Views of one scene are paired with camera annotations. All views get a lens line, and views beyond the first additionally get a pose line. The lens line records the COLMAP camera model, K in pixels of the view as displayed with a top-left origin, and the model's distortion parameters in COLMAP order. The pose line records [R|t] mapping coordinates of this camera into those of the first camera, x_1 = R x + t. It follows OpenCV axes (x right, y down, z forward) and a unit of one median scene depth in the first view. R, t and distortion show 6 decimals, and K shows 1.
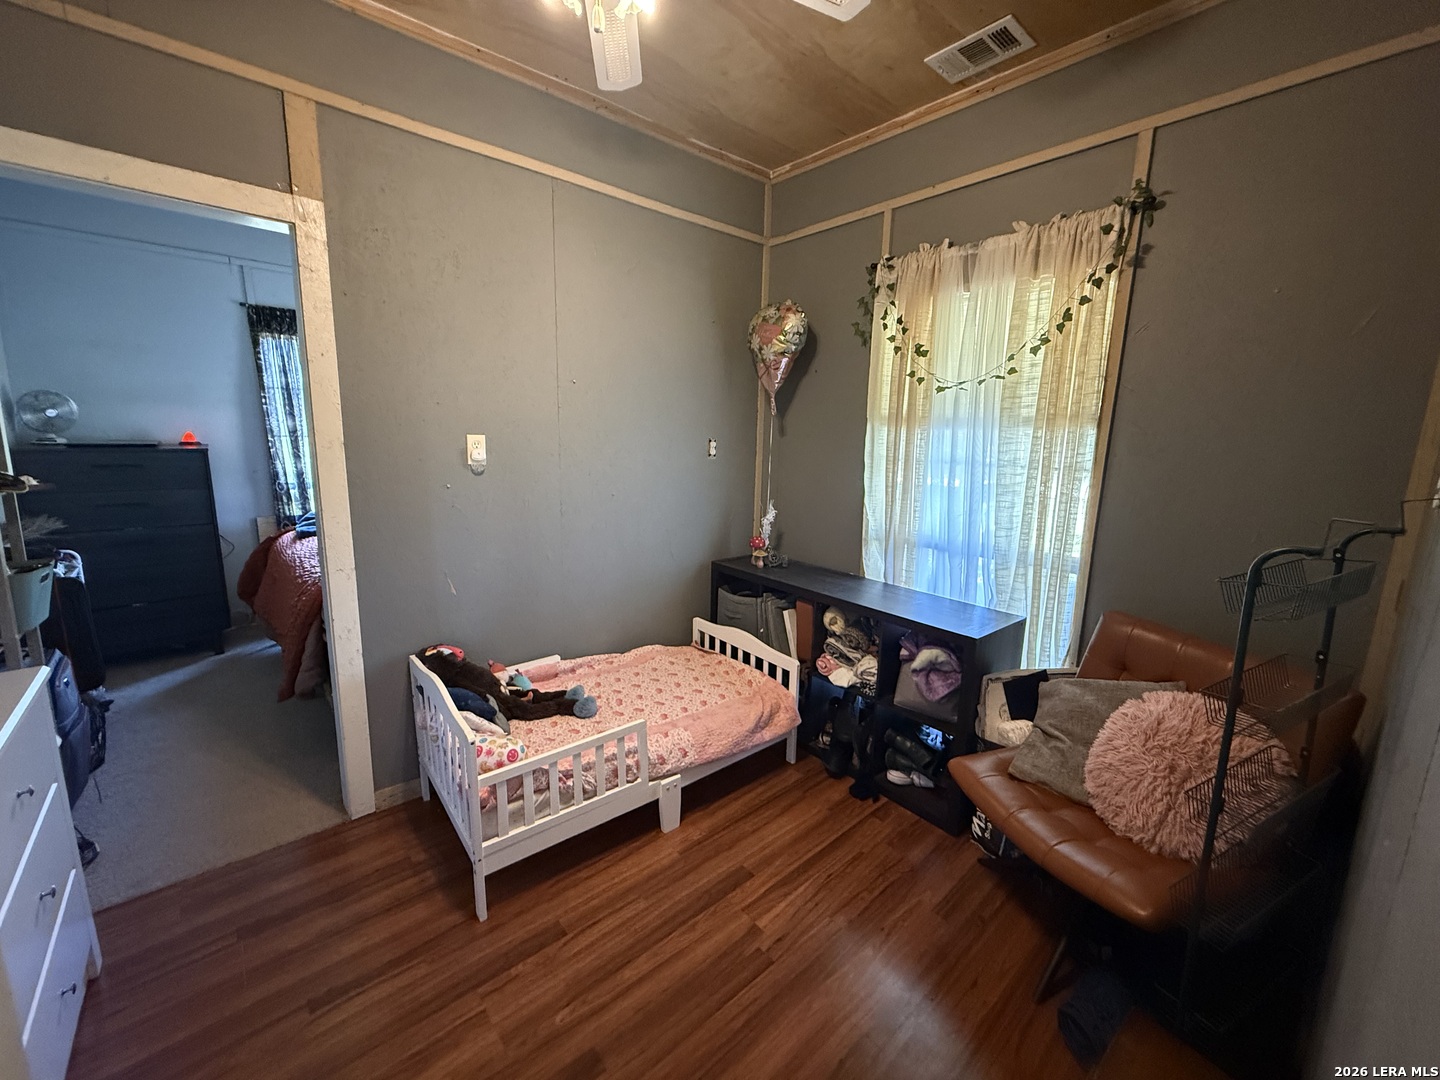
lens RADIAL K [[573.5, 0, 719.4], [0, 573.5, 537.2], [0, 0, 1]] dist [-0.003657, 0.001331]
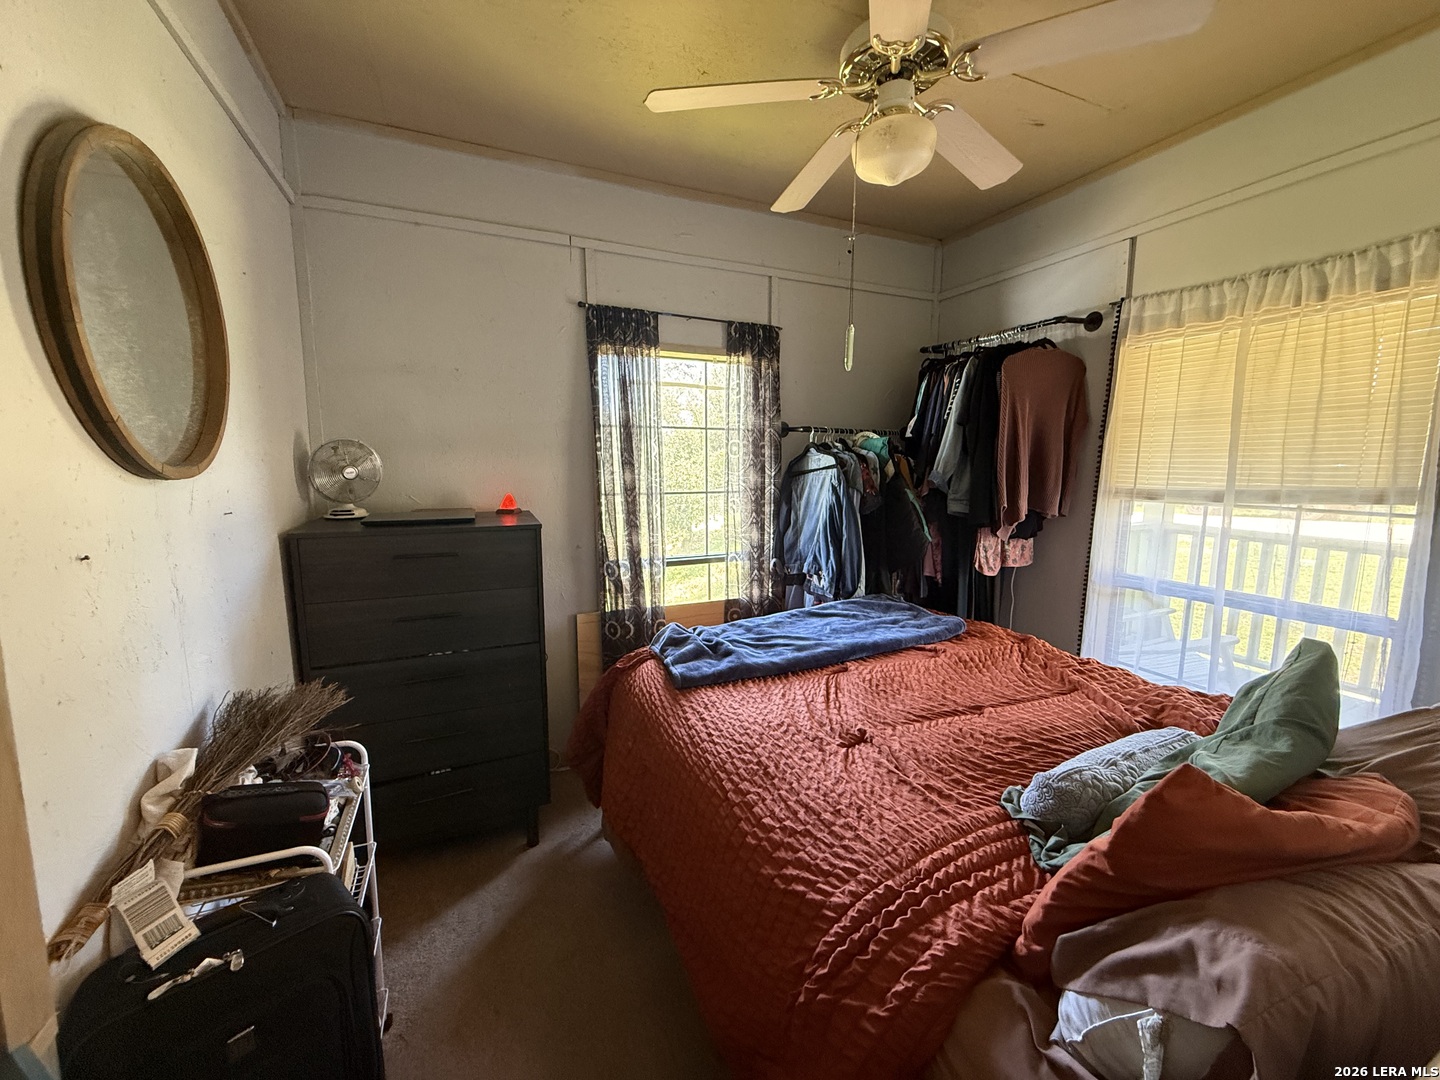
lens RADIAL K [[573.5, 0, 721.4], [0, 573.5, 536.8], [0, 0, 1]] dist [-0.003657, 0.001331]
pose [[0.955065, 0.021351, -0.295626, -0.782652], [-0.036118, 0.998353, -0.044581, -0.180948], [0.294187, 0.053255, 0.954263, 0.695152]]
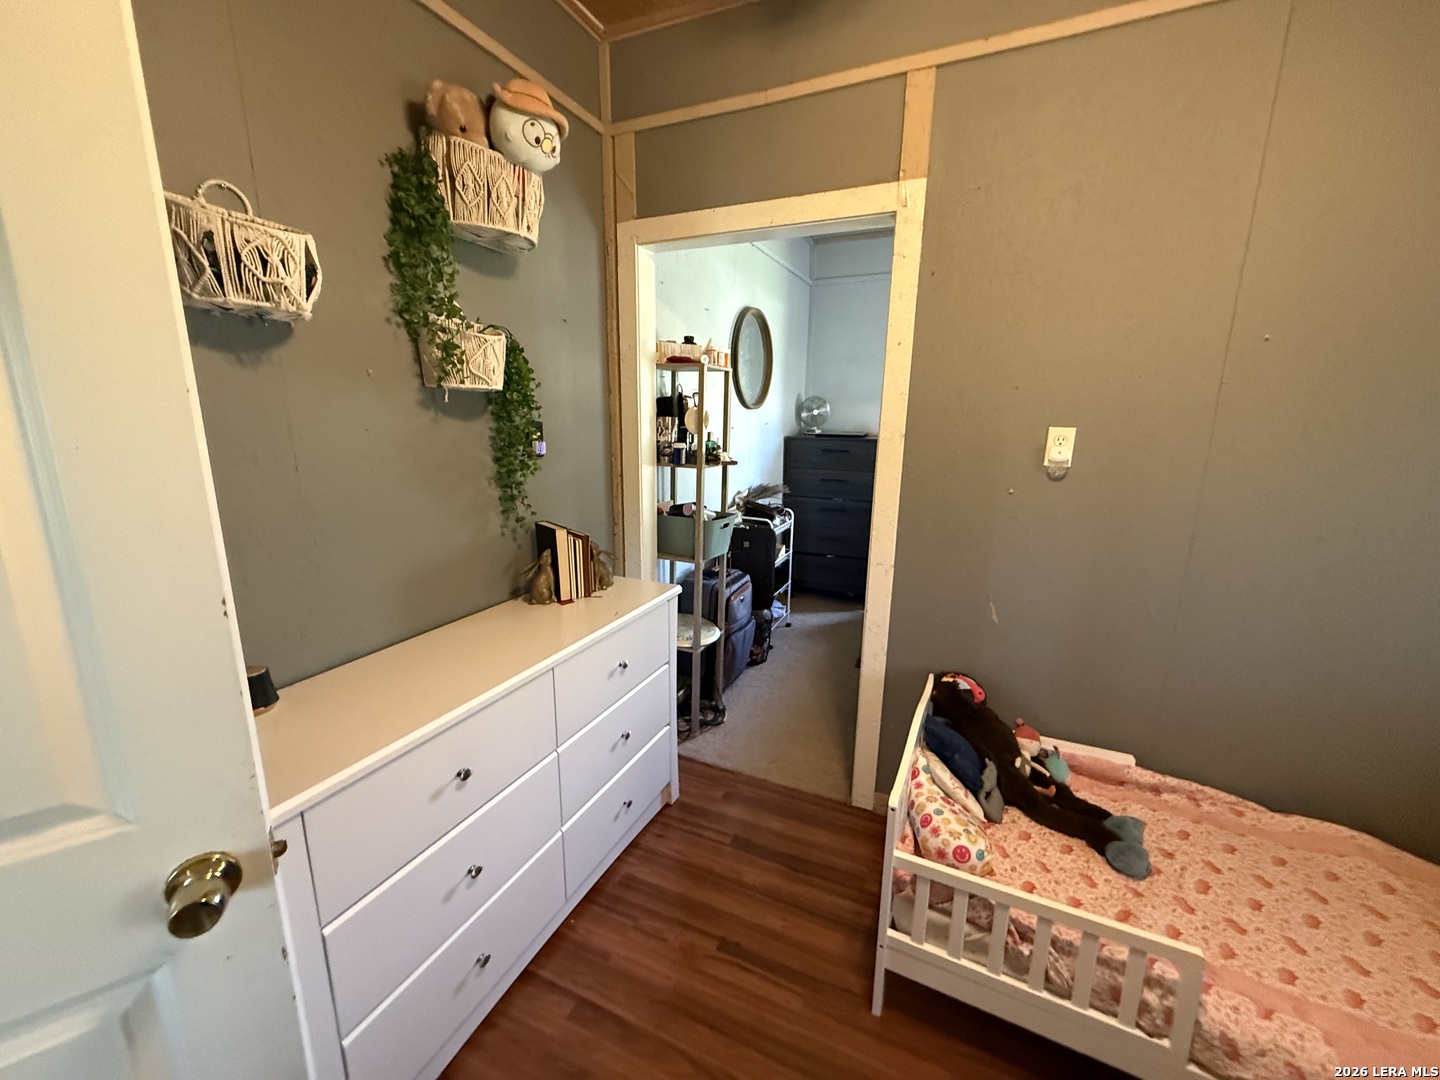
lens RADIAL K [[573.5, 0, 714.4], [0, 573.5, 537.8], [0, 0, 1]] dist [-0.003657, 0.001331]
pose [[0.403822, 0.173856, -0.898166, 0.088799], [-0.166052, 0.979398, 0.114922, -0.046065], [0.899642, 0.102735, 0.424371, 0.279867]]
